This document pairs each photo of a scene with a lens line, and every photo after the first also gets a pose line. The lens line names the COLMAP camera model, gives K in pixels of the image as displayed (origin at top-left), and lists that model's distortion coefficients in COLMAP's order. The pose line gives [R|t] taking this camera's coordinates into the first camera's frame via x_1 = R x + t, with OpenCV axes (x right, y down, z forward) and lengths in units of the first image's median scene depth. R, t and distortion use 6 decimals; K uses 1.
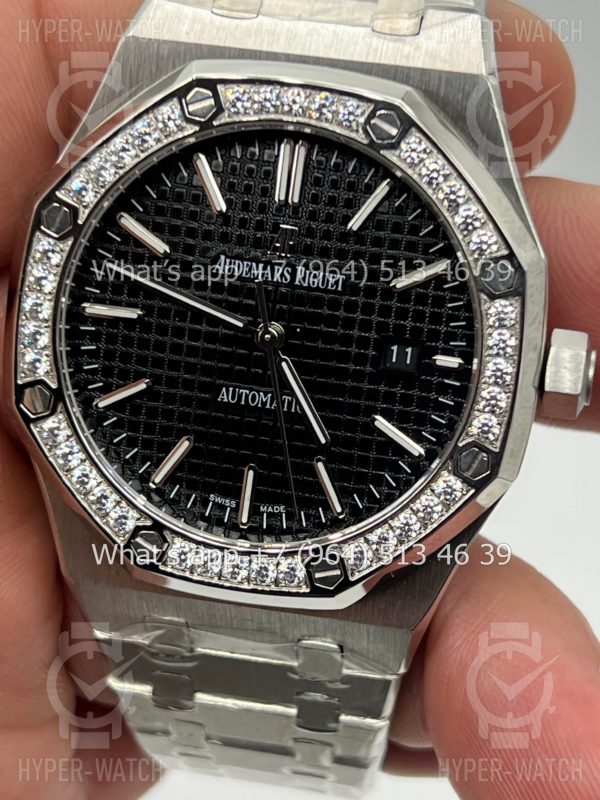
lens RADIAL K [[1806.5, 0, 299.7], [0, 1806.5, 400.0], [0, 0, 1]] dist [0.240957, 0.000000]
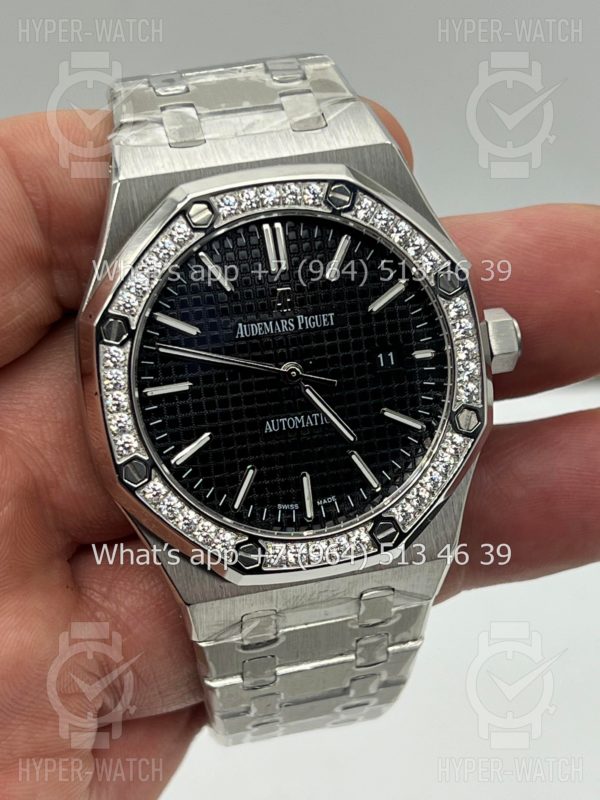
lens RADIAL K [[1806.5, 0, 297.1], [0, 1806.5, 396.9], [0, 0, 1]] dist [0.240957, 0.000000]
pose [[0.913777, -0.277679, 0.296490, -0.404525], [0.287349, 0.957758, 0.011387, -0.032588], [-0.287128, 0.074791, 0.954968, -0.244545]]
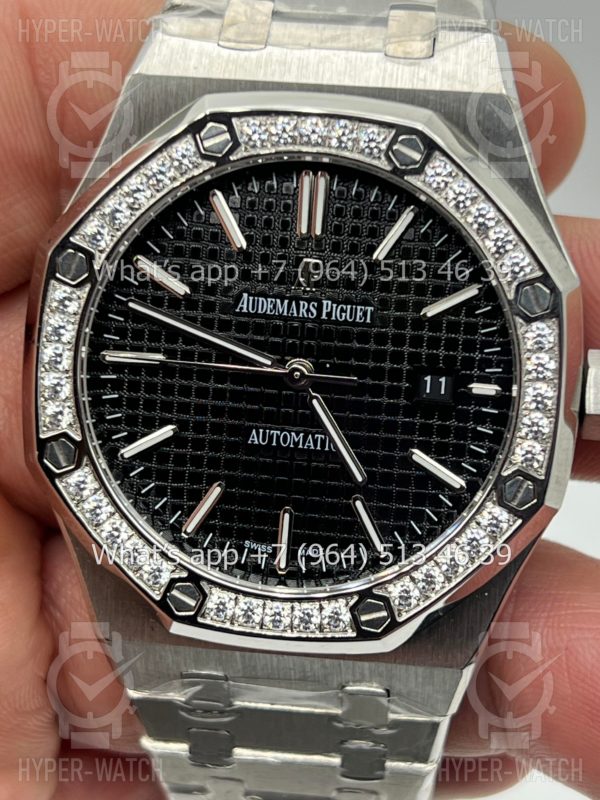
lens RADIAL K [[1806.5, 0, 304.3], [0, 1806.5, 401.2], [0, 0, 1]] dist [0.240957, 0.000000]
pose [[0.997653, -0.057911, 0.036523, -0.049902], [0.058648, 0.998090, -0.019434, -0.001631], [-0.035328, 0.021531, 0.999144, 0.032990]]
